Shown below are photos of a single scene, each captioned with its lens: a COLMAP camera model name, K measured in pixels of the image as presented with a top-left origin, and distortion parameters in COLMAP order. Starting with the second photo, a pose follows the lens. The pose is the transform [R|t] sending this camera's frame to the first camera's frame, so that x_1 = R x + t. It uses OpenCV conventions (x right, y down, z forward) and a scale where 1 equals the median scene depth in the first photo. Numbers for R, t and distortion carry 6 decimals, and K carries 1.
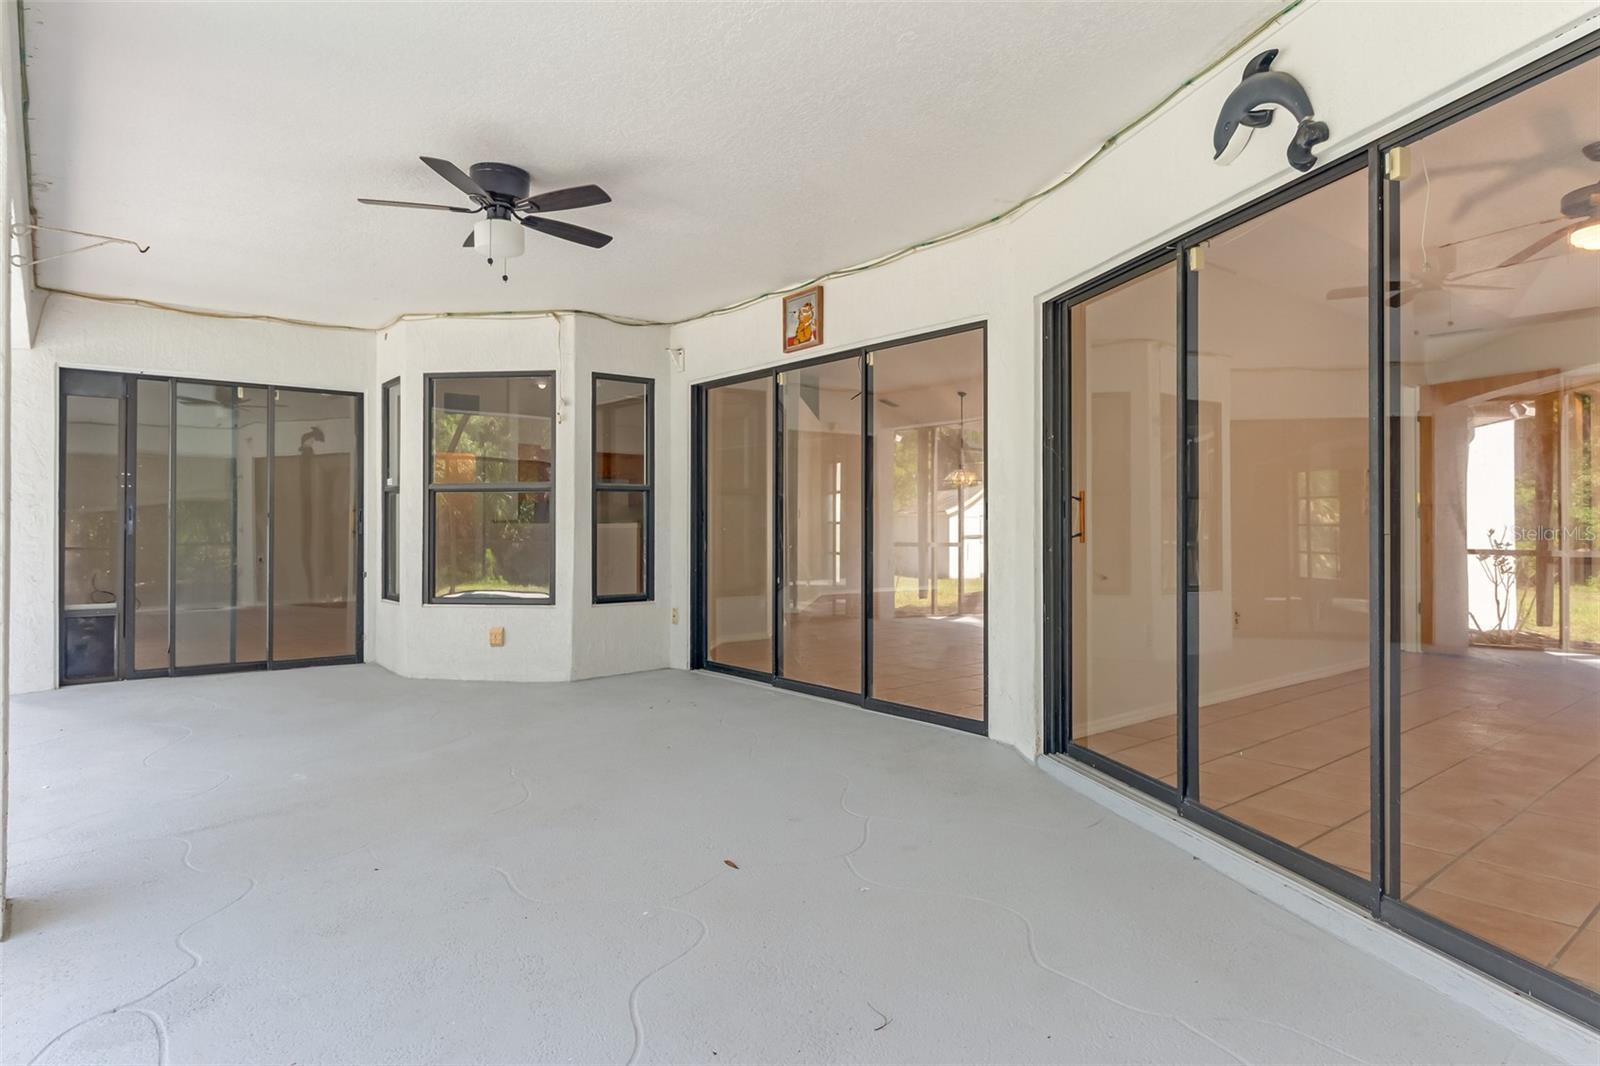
lens RADIAL K [[931.3, 0, 798.6], [0, 931.3, 520.5], [0, 0, 1]] dist [-0.005167, -0.000562]
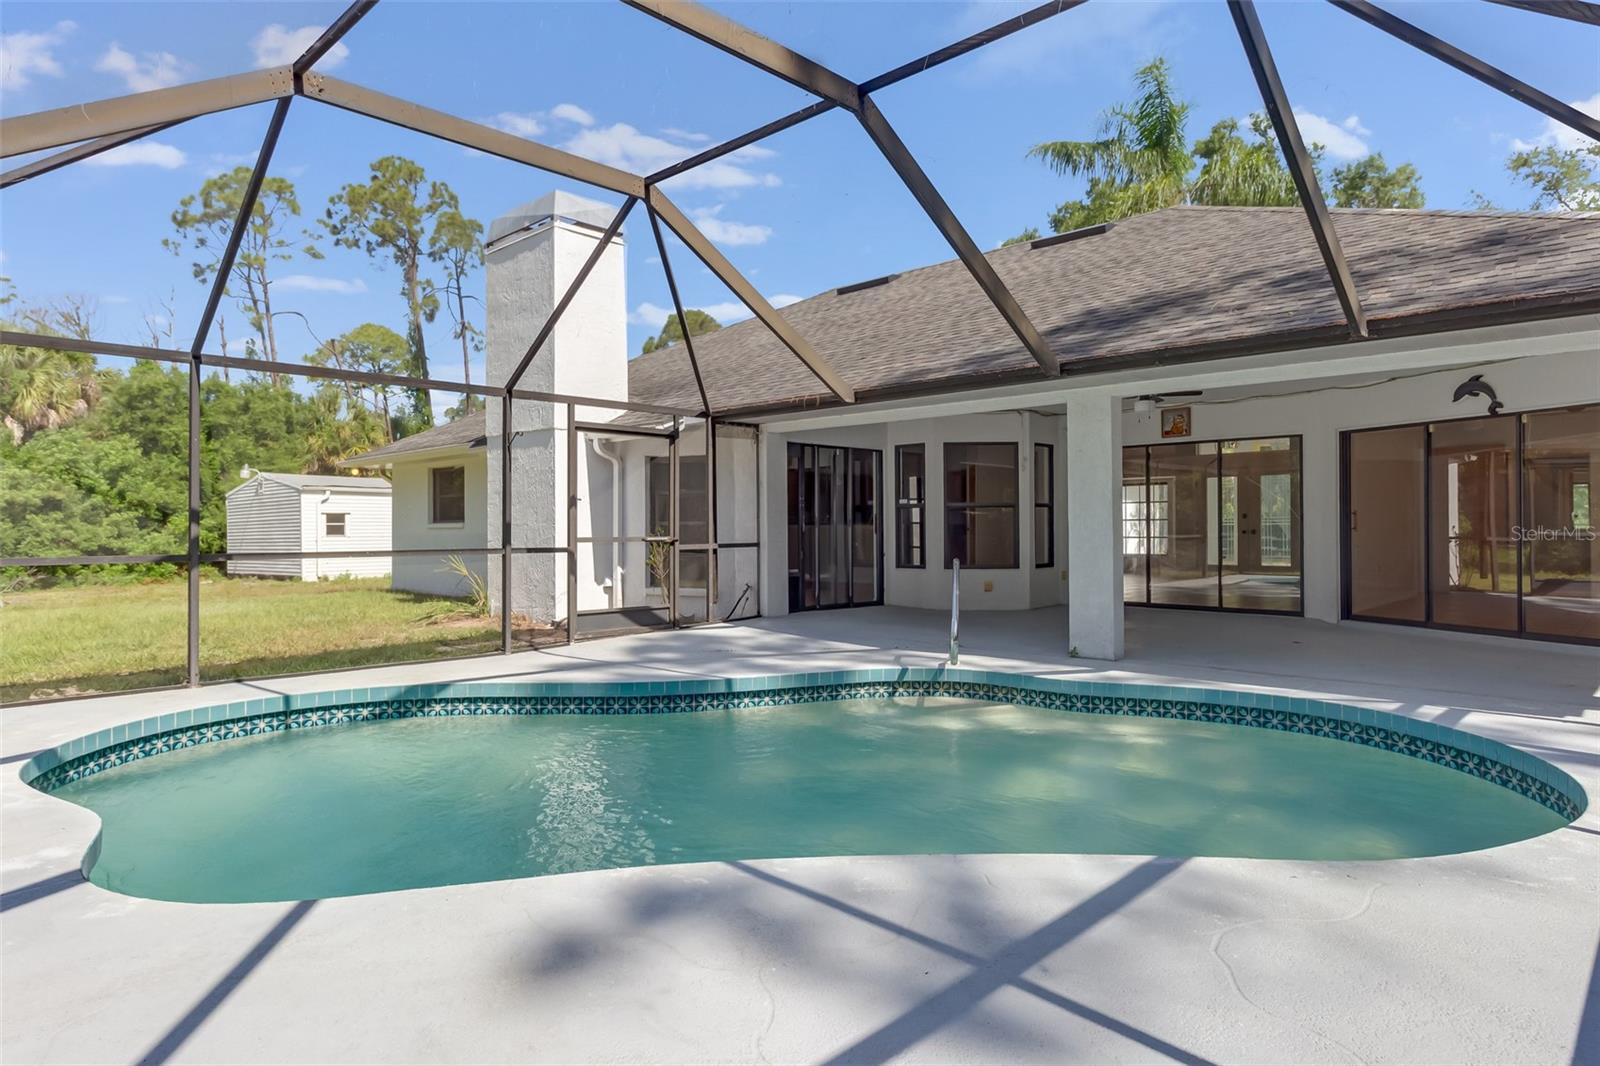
lens RADIAL K [[932.8, 0, 813.7], [0, 932.8, 512.4], [0, 0, 1]] dist [0.001564, -0.000463]
pose [[0.989416, -0.002307, 0.145088, -1.083883], [0.003572, 0.999958, -0.008459, -0.008402], [-0.145062, 0.008888, 0.989383, -0.893608]]
